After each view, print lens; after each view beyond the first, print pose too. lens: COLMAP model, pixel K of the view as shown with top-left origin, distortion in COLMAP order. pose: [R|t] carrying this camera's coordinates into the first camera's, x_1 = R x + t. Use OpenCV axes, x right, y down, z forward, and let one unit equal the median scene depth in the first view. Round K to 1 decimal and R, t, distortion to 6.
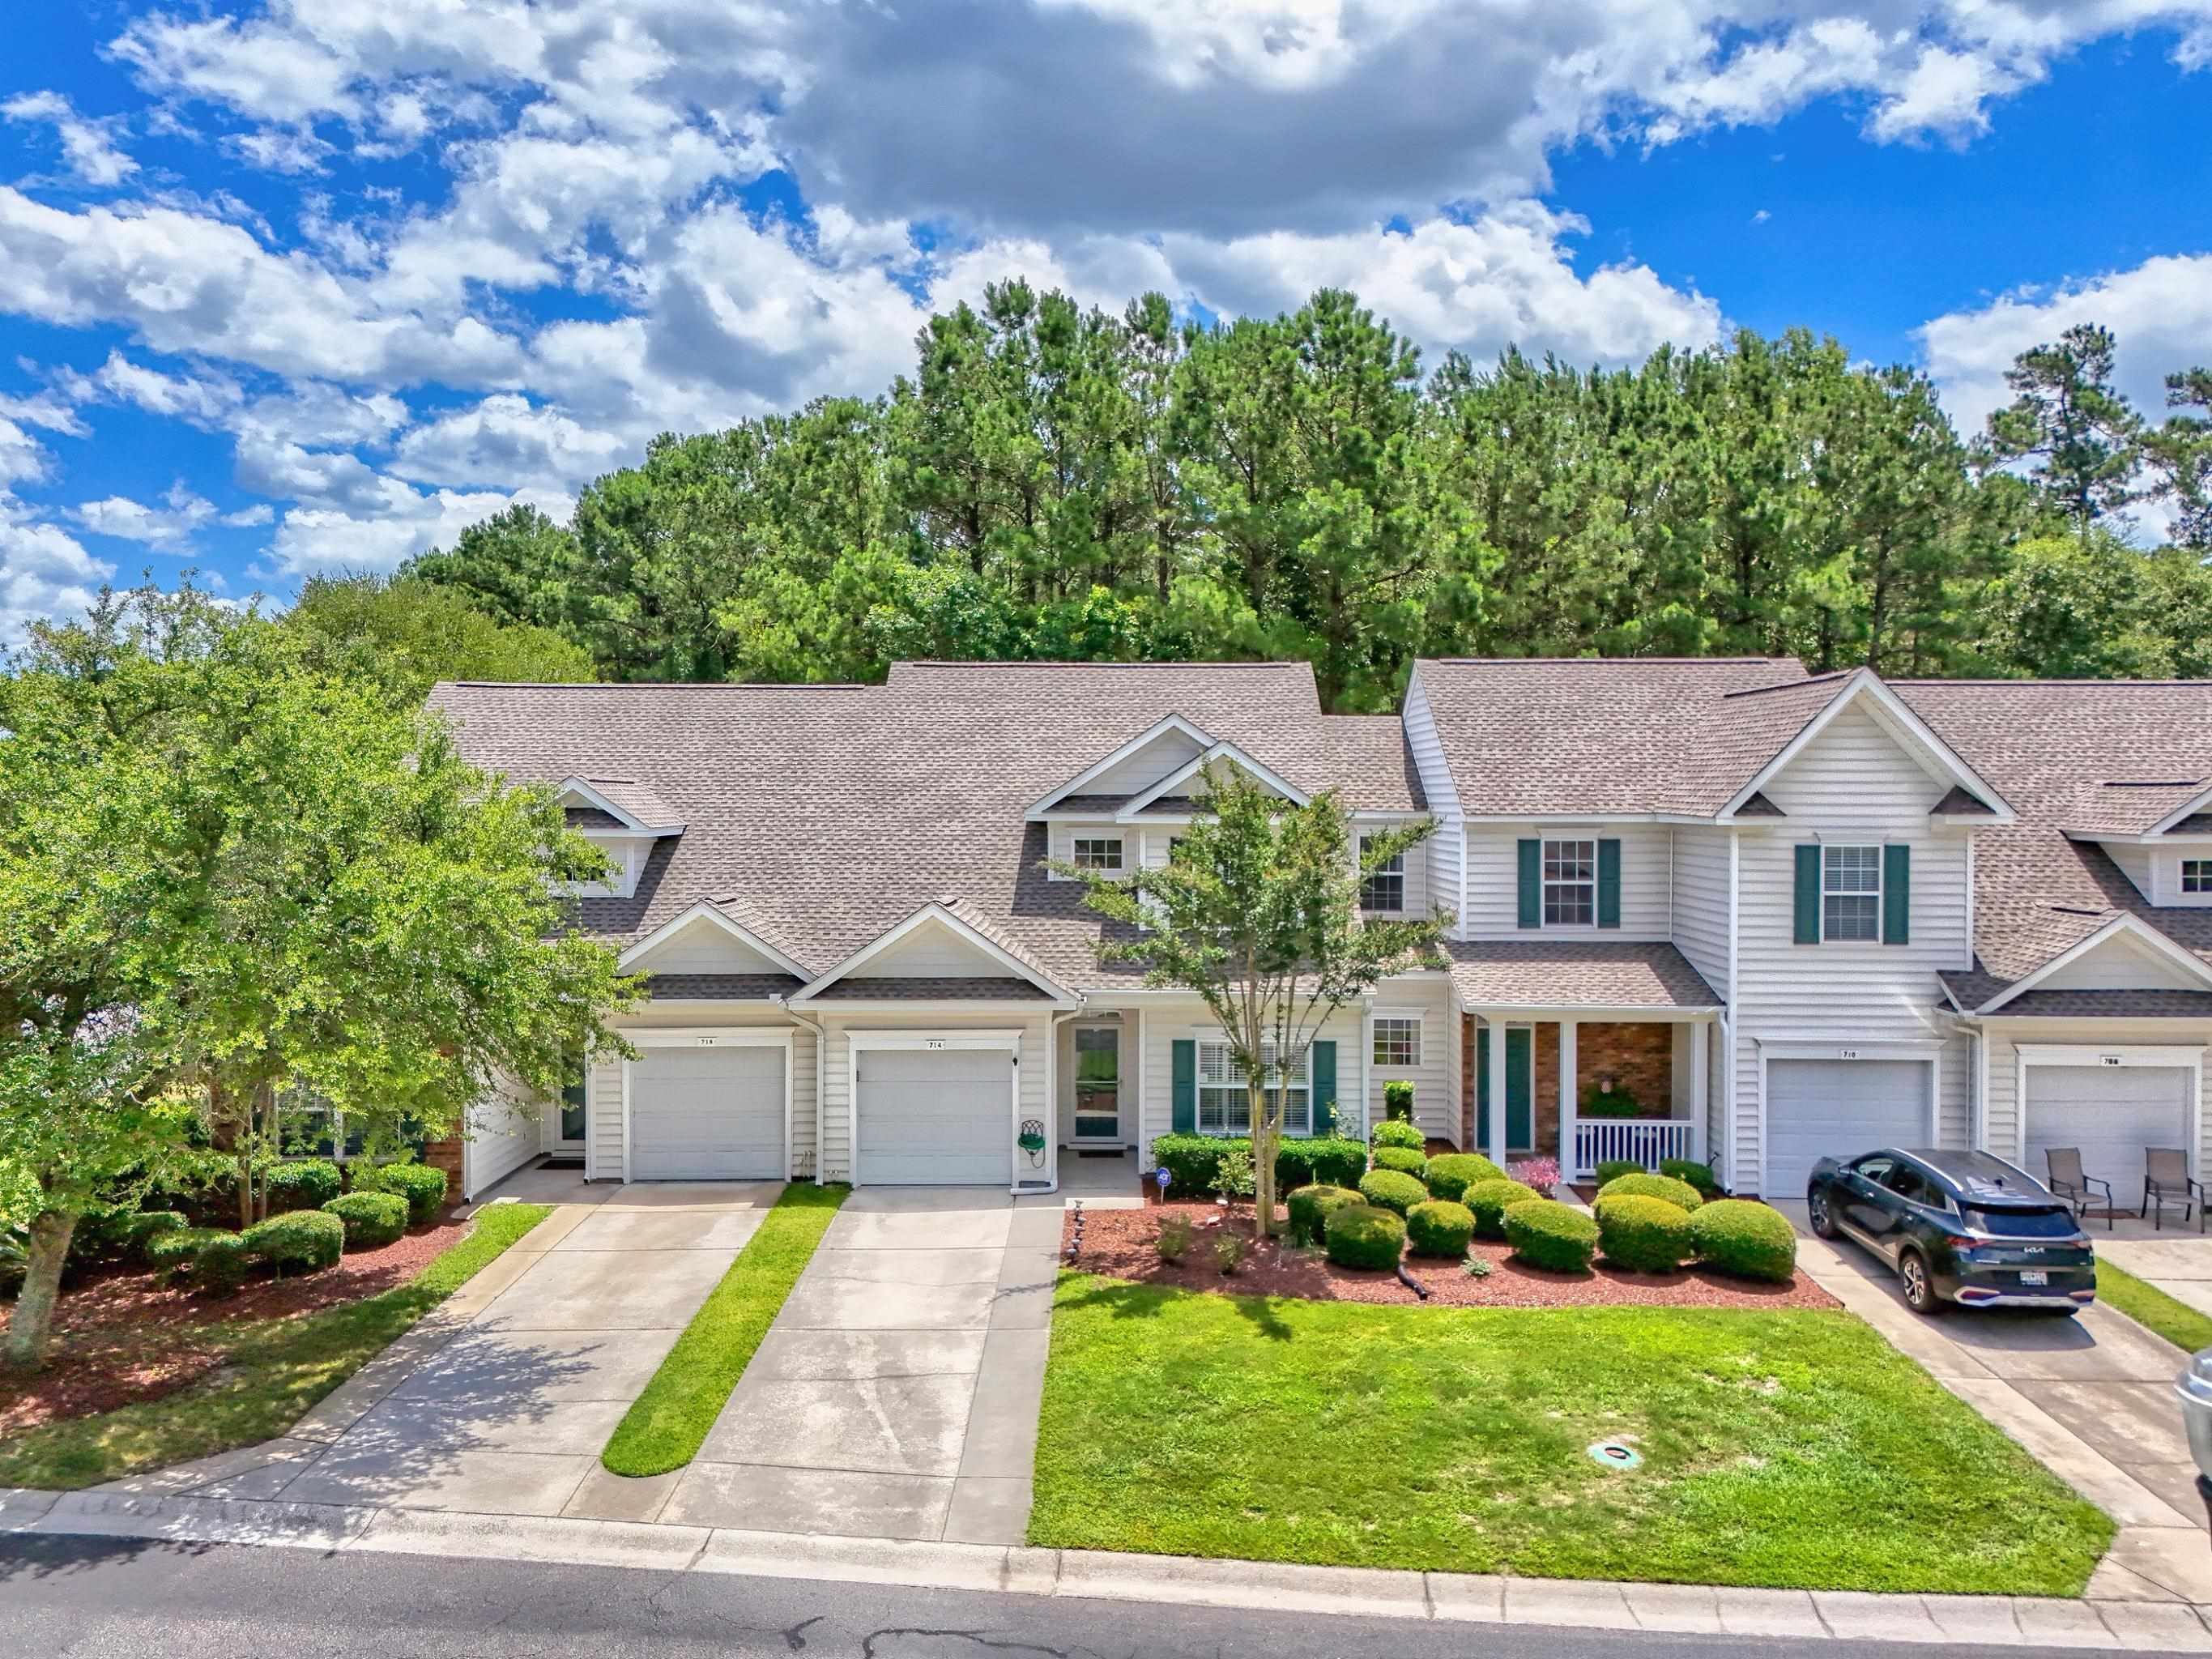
lens RADIAL K [[1600.2, 0, 1106.0], [0, 1600.2, 829.5], [0, 0, 1]] dist [0.063768, -0.001115]
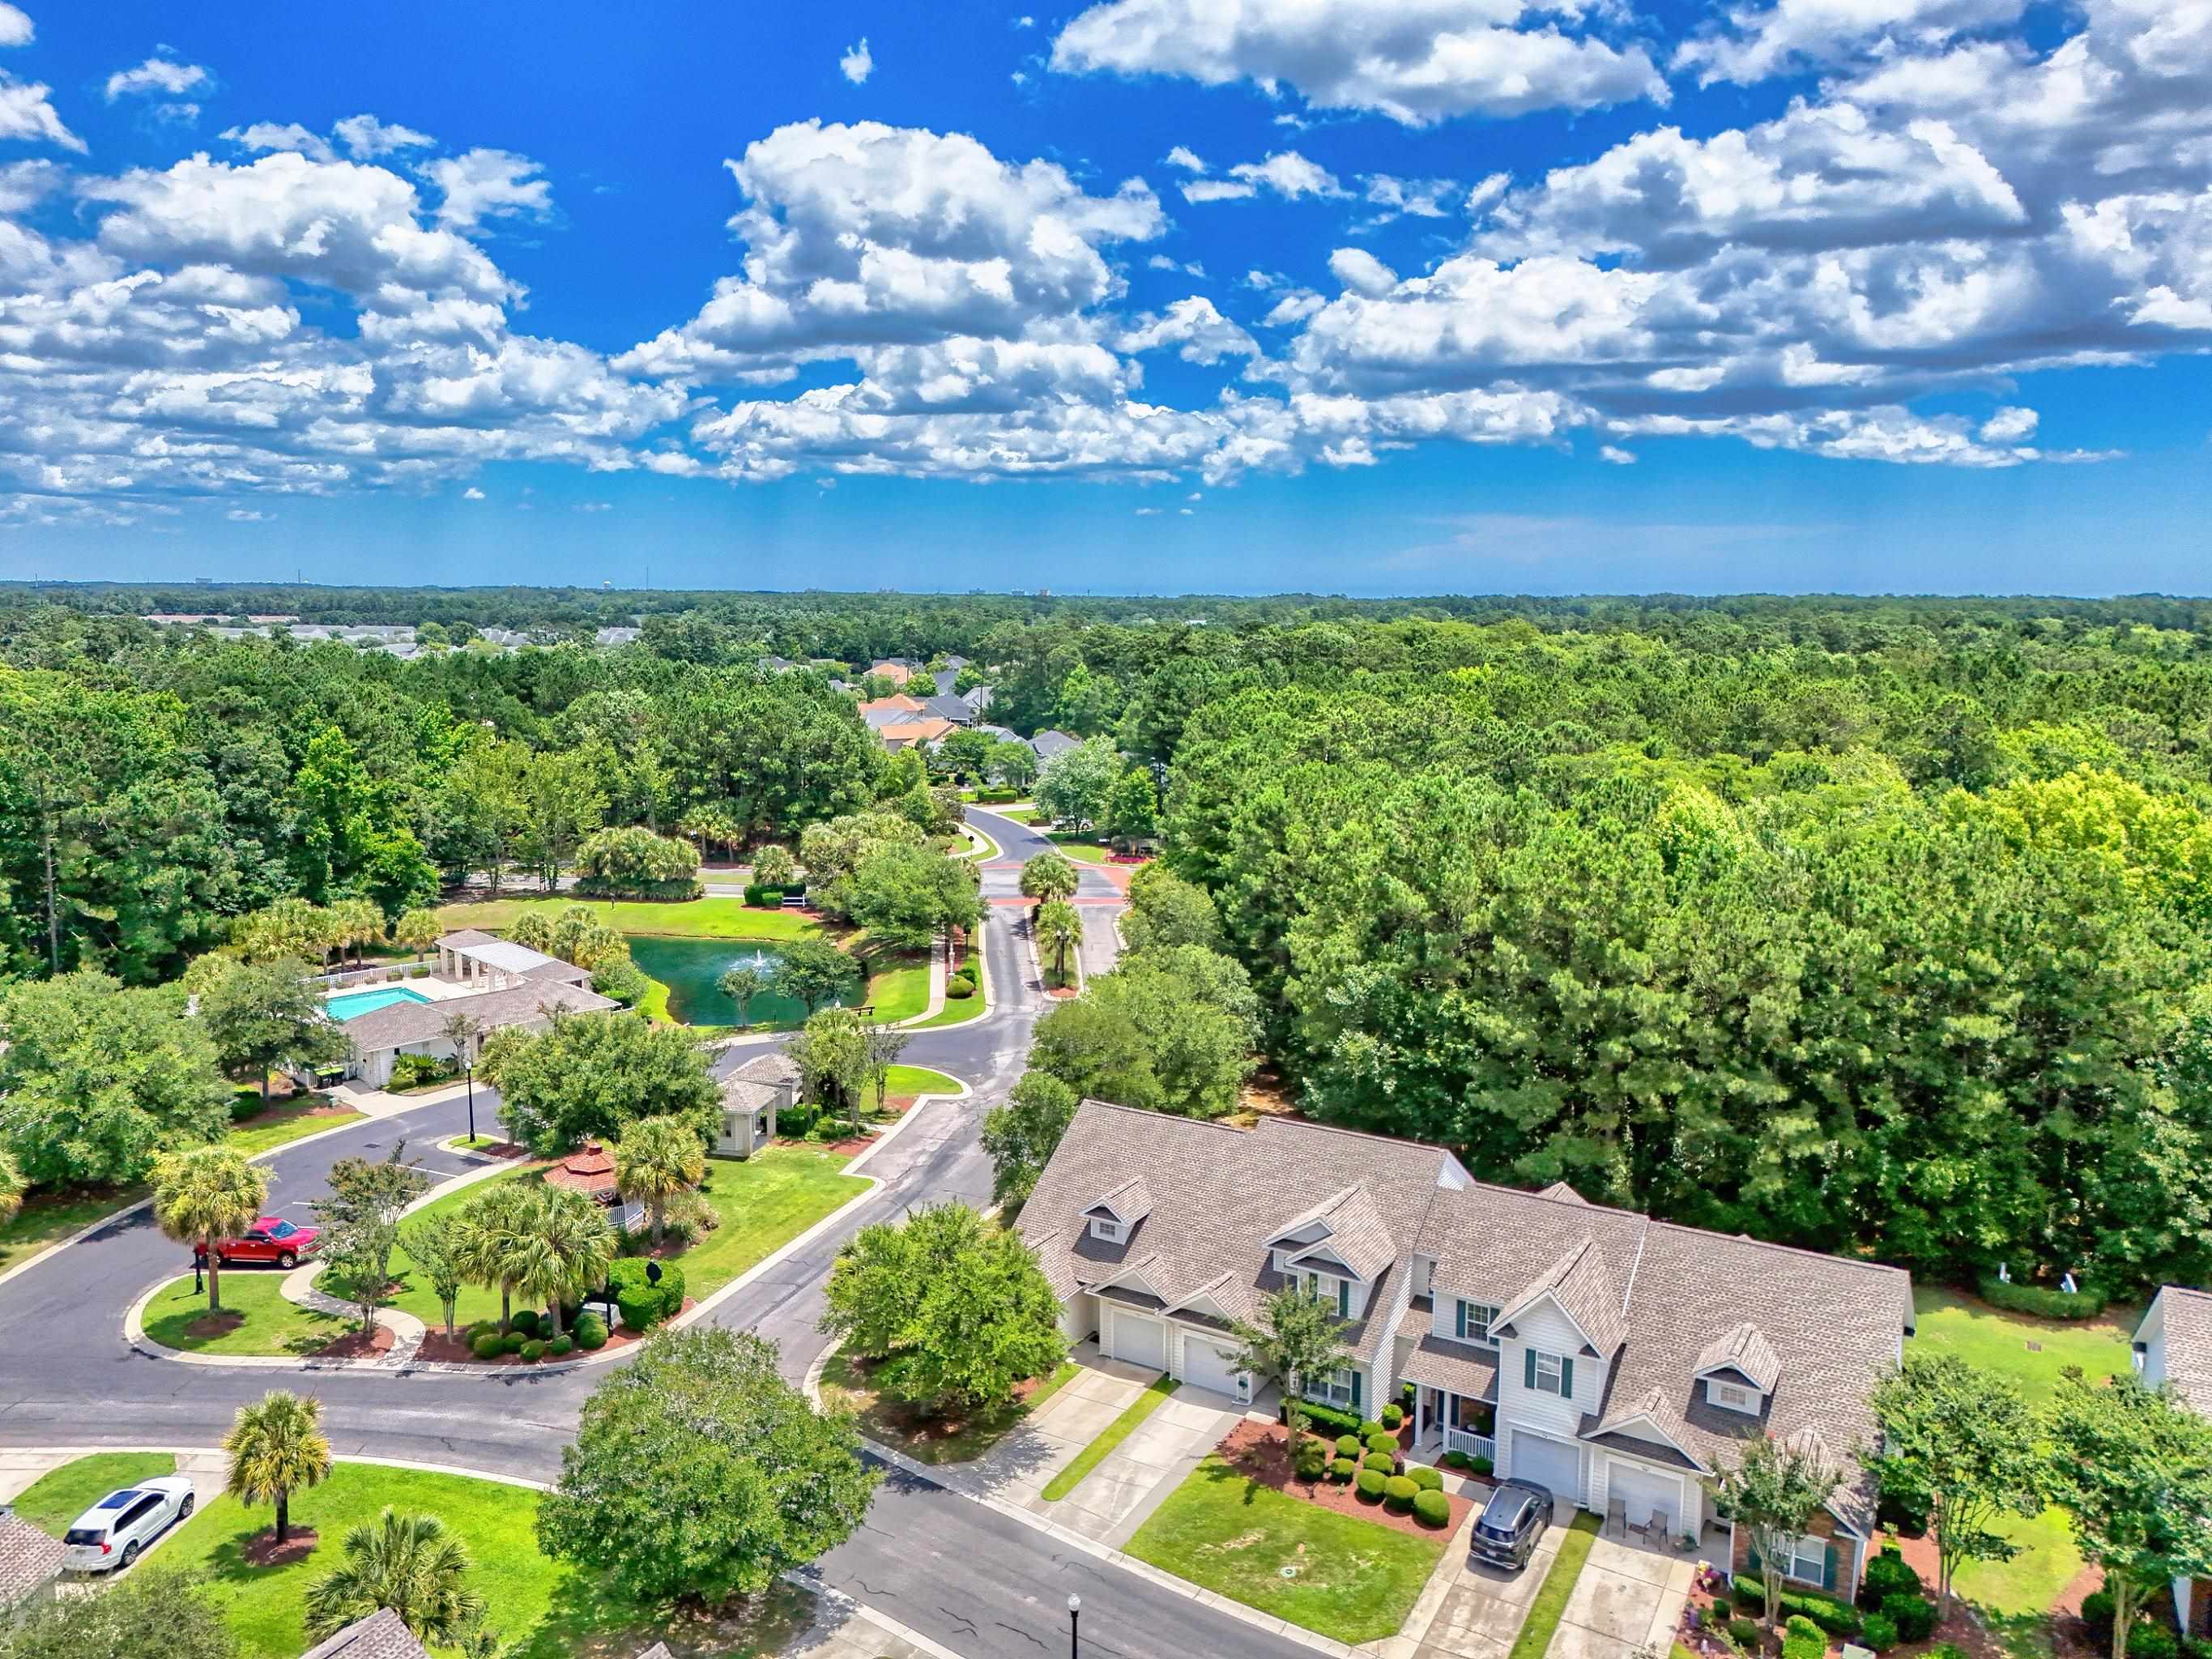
lens RADIAL K [[1600.2, 0, 1106.0], [0, 1600.2, 829.5], [0, 0, 1]] dist [0.063768, -0.001115]
pose [[0.869260, 0.070232, -0.489341, 1.332571], [-0.017806, 0.993663, 0.110983, -1.343659], [0.494035, -0.087760, 0.865002, -1.758338]]
